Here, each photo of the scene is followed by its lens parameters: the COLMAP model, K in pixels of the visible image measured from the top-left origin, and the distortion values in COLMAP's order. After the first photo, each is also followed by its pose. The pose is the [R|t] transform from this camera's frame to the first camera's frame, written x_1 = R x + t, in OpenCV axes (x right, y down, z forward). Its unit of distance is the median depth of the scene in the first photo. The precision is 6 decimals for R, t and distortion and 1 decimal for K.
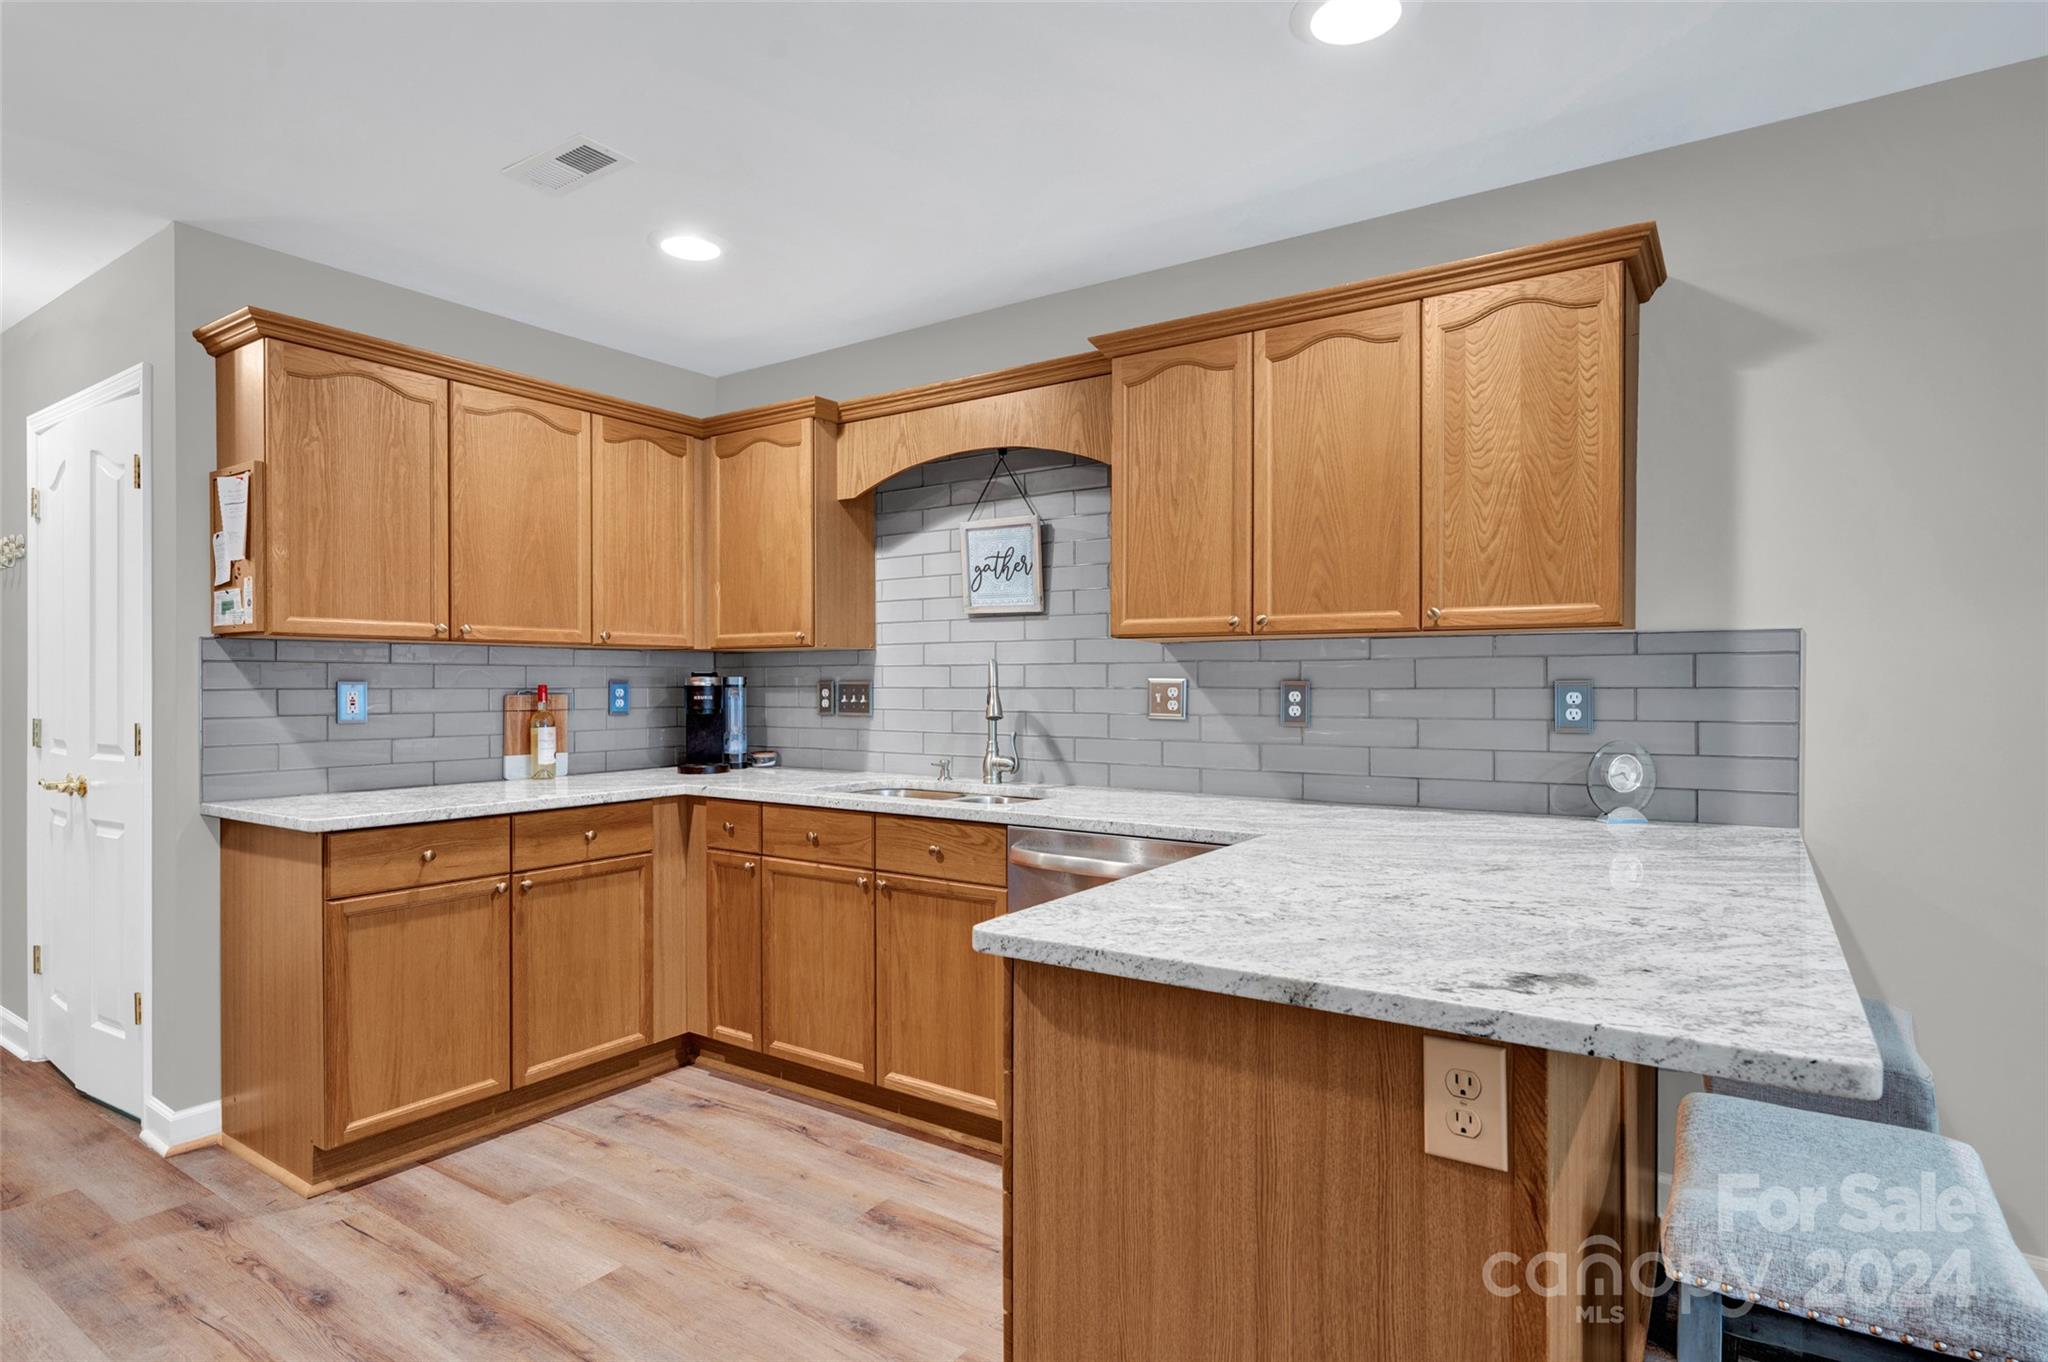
lens RADIAL K [[1003.7, 0, 994.1], [0, 1003.7, 682.6], [0, 0, 1]] dist [0.002227, 0.000115]
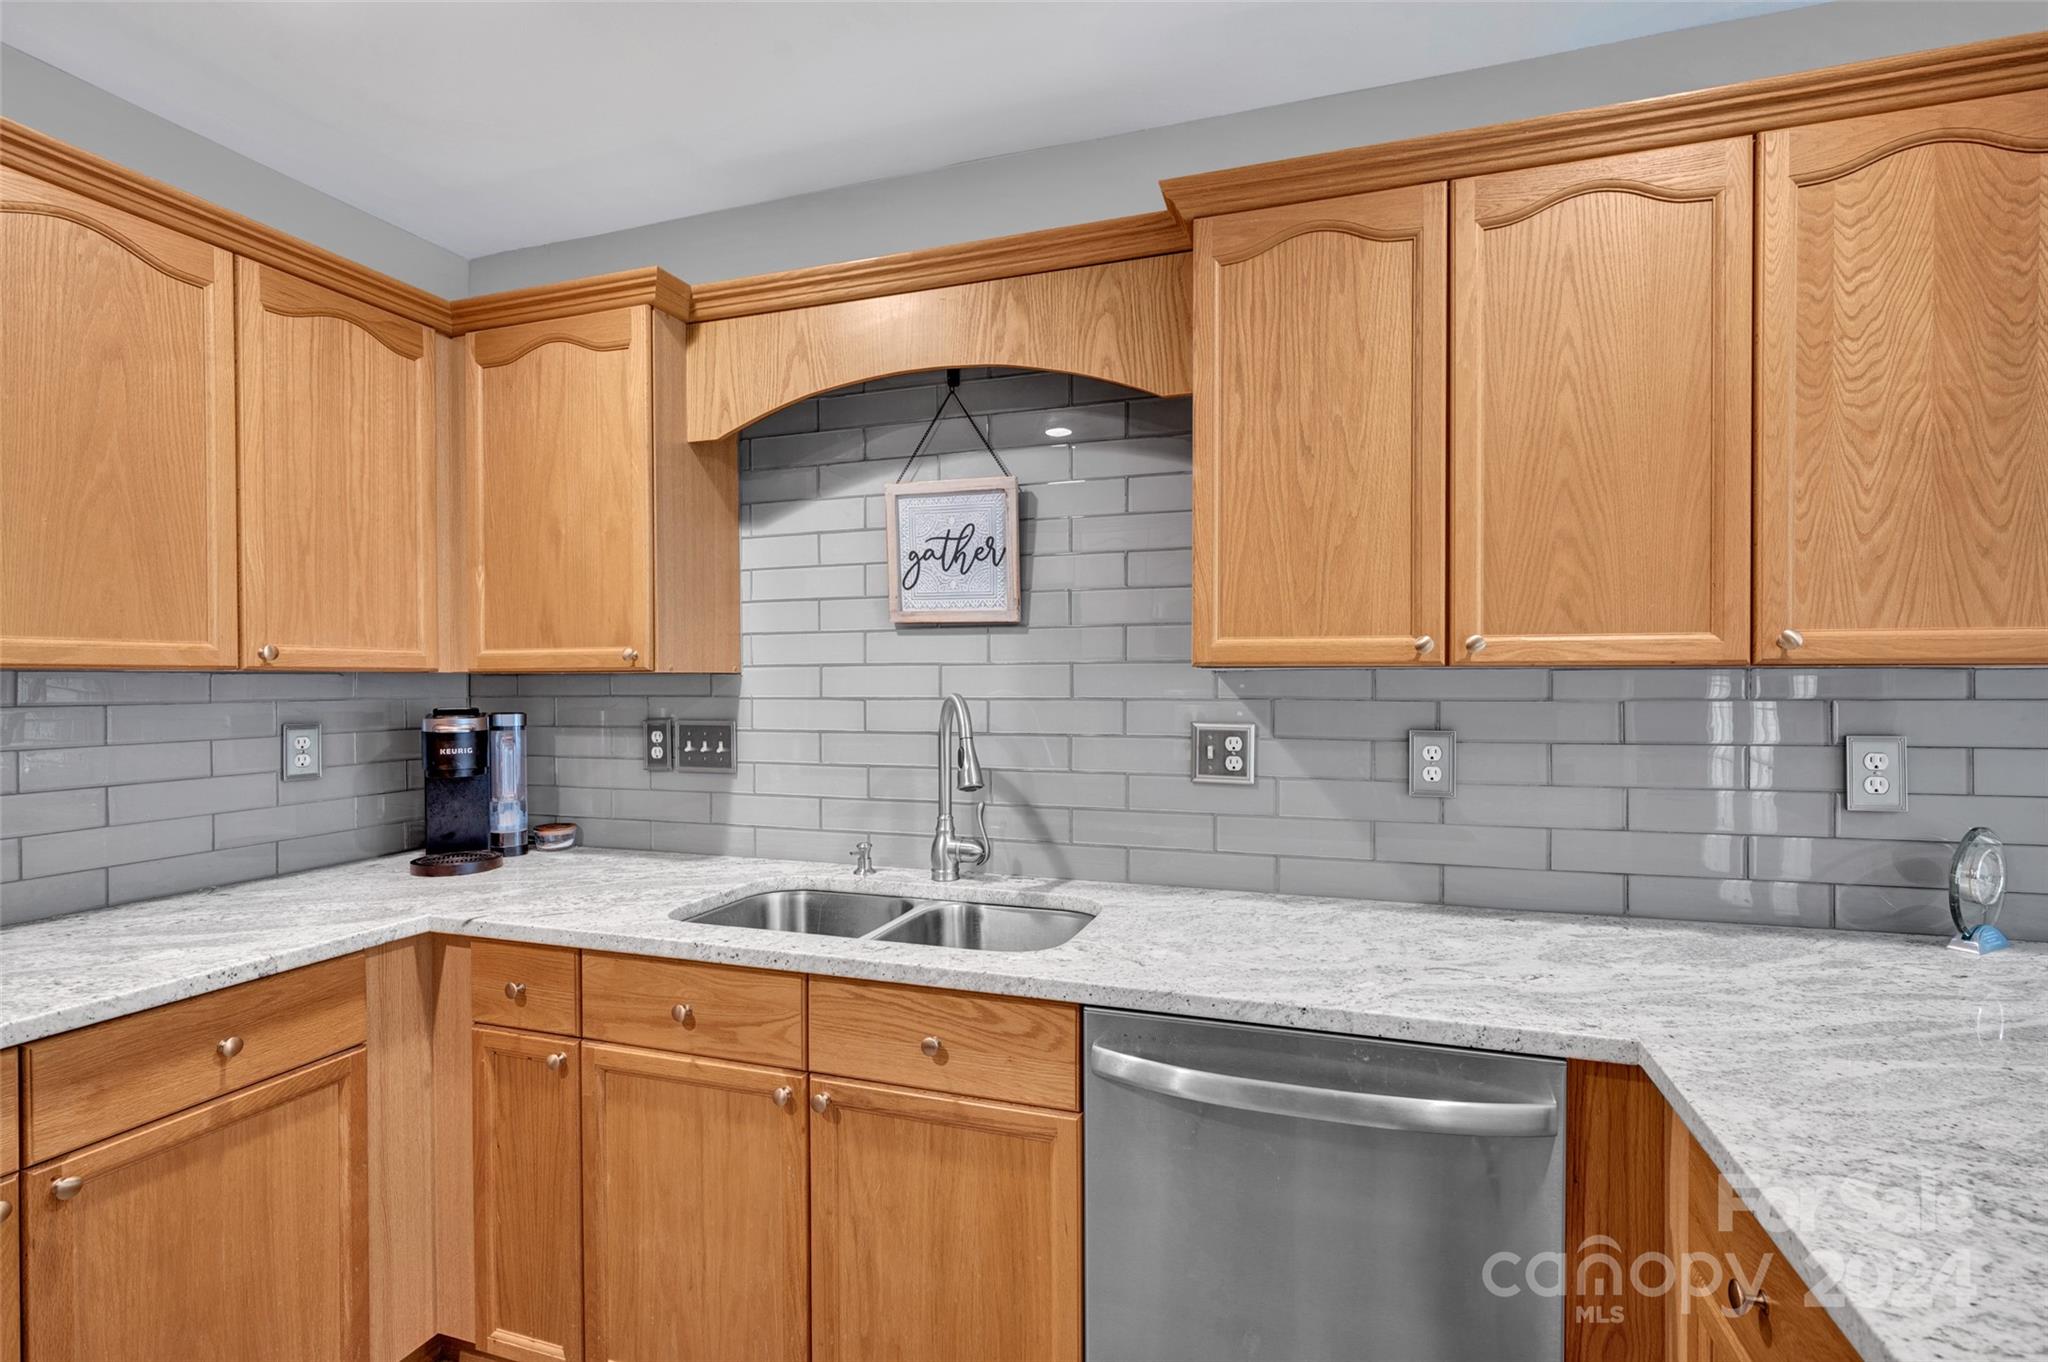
lens RADIAL K [[949.0, 0, 989.3], [0, 949.0, 690.8], [0, 0, 1]] dist [-0.001795, 0.000406]
pose [[0.967609, -0.004603, 0.252414, -0.135722], [0.002403, 0.999956, 0.009023, -0.030850], [-0.252444, -0.008124, 0.967577, 0.400598]]
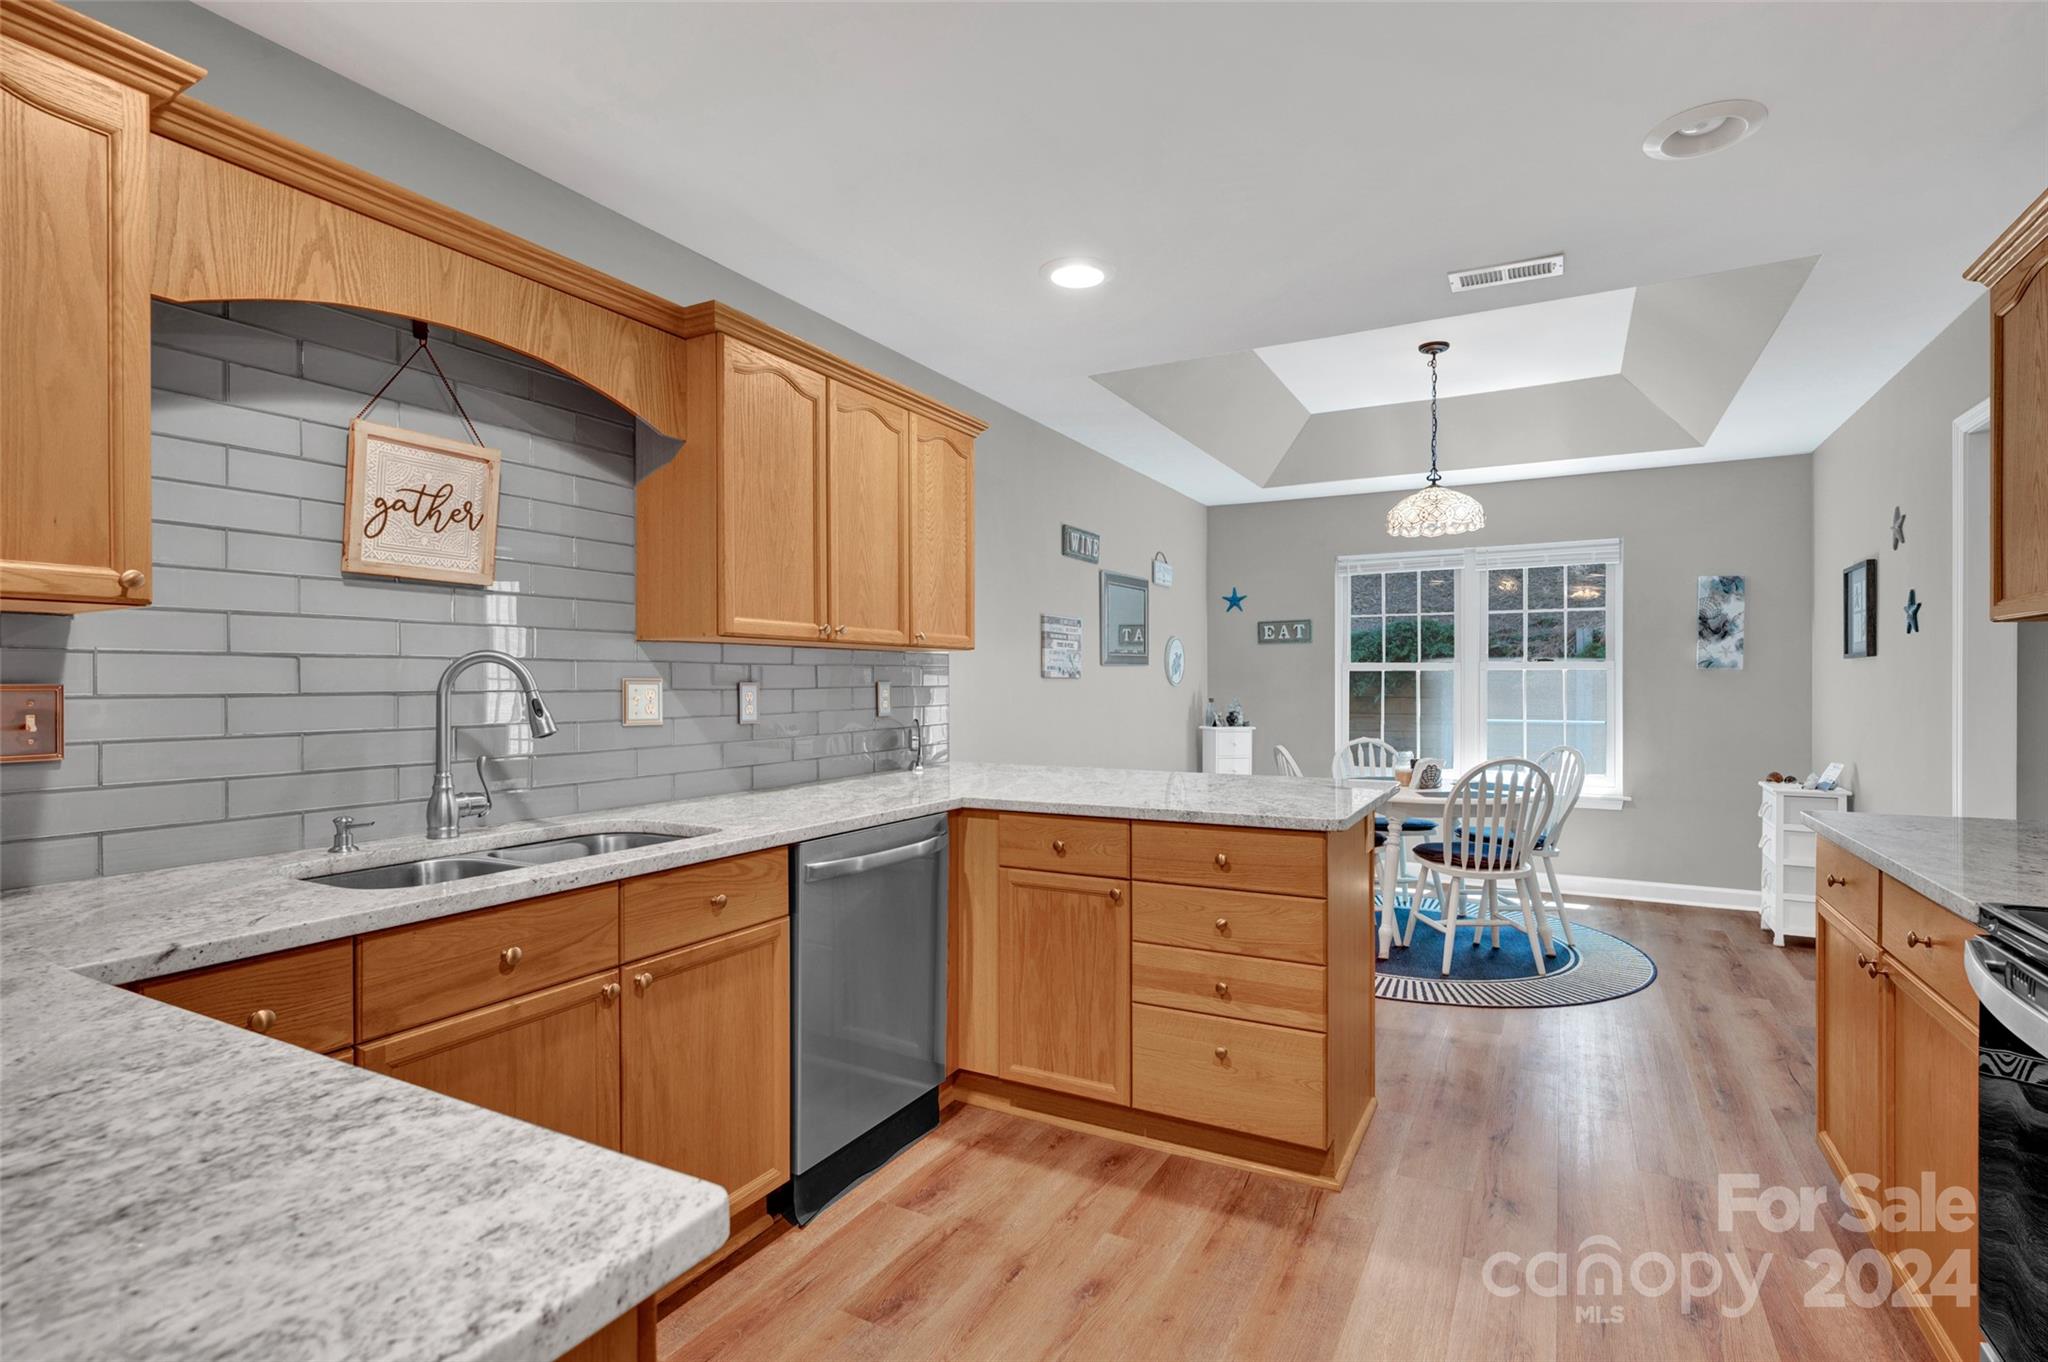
lens RADIAL K [[979.3, 0, 1024.0], [0, 979.3, 681.0], [0, 0, 1]] dist [0.003843, 0.000699]
pose [[-0.077561, 0.001873, 0.996986, -0.698795], [0.002185, 0.999996, -0.001709, -0.000591], [-0.996985, 0.002046, -0.077565, 0.691901]]
